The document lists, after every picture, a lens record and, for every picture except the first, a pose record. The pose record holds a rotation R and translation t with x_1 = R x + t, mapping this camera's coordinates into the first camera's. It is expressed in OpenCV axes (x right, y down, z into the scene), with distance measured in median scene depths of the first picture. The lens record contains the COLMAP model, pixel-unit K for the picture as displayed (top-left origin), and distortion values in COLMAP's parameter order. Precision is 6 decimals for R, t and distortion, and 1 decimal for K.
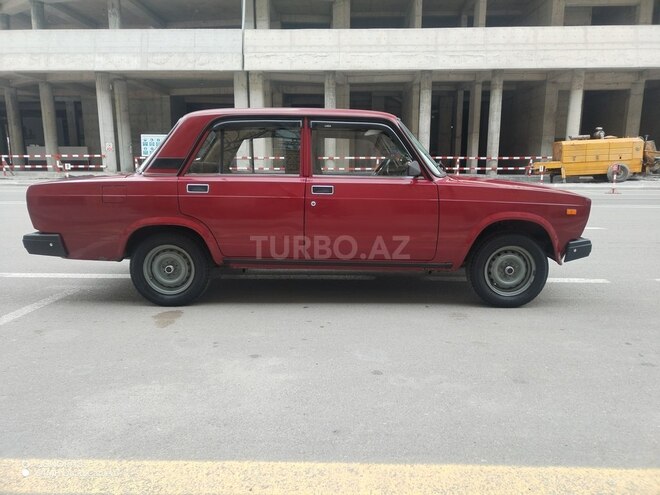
lens RADIAL K [[475.9, 0, 331.8], [0, 475.9, 250.9], [0, 0, 1]] dist [0.033295, -0.024696]
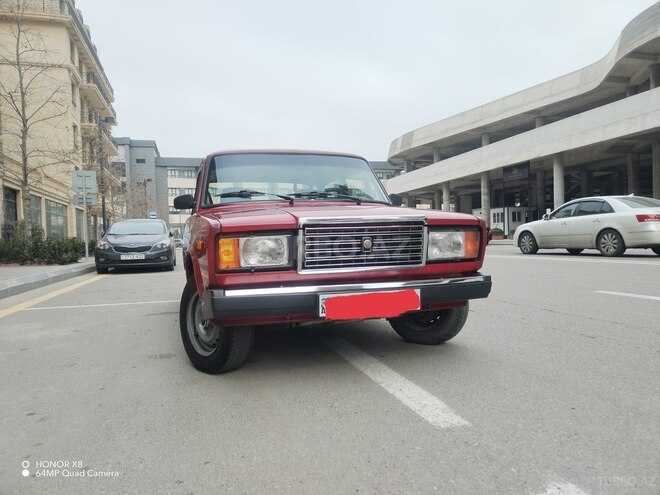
lens RADIAL K [[475.9, 0, 332.4], [0, 475.9, 252.2], [0, 0, 1]] dist [0.033295, -0.024696]
pose [[0.306263, 0.013892, -0.951846, 0.160815], [-0.137645, 0.990032, -0.029838, -0.010261], [0.941943, 0.140155, 0.305122, 0.130121]]
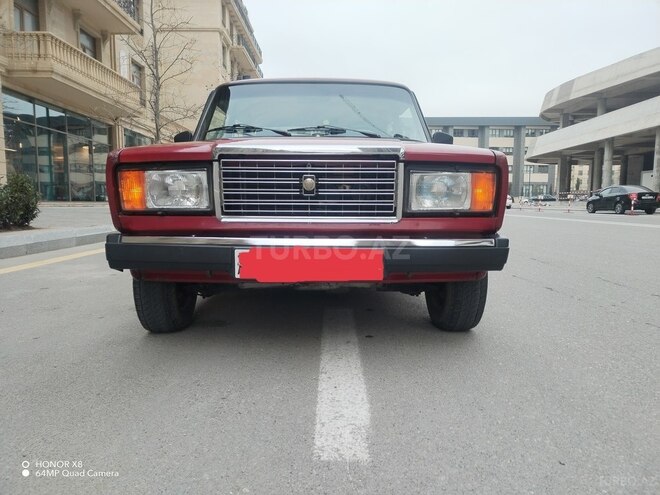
lens RADIAL K [[475.9, 0, 332.8], [0, 475.9, 253.2], [0, 0, 1]] dist [0.033295, -0.024696]
pose [[0.021786, 0.103901, -0.994349, 0.142939], [-0.179943, 0.978750, 0.098328, -0.013217], [0.983436, 0.176784, 0.040020, 0.166173]]
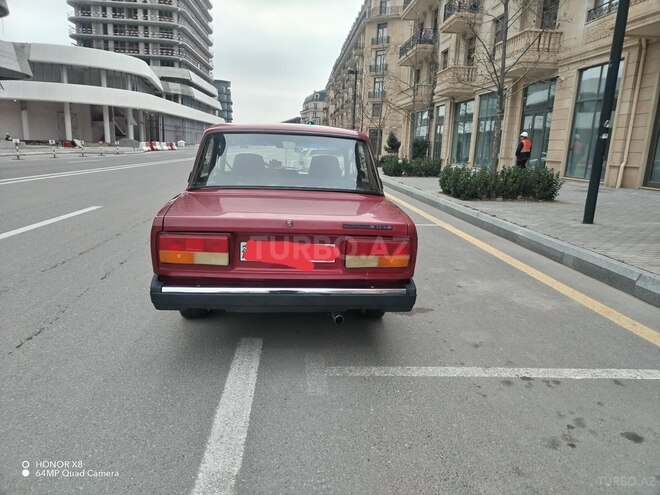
lens RADIAL K [[475.9, 0, 332.6], [0, 475.9, 247.5], [0, 0, 1]] dist [0.033295, -0.024696]
pose [[-0.096837, -0.210715, 0.972739, -0.187306], [0.137895, 0.965067, 0.222781, -0.039659], [-0.985702, 0.155709, -0.064397, 0.159824]]
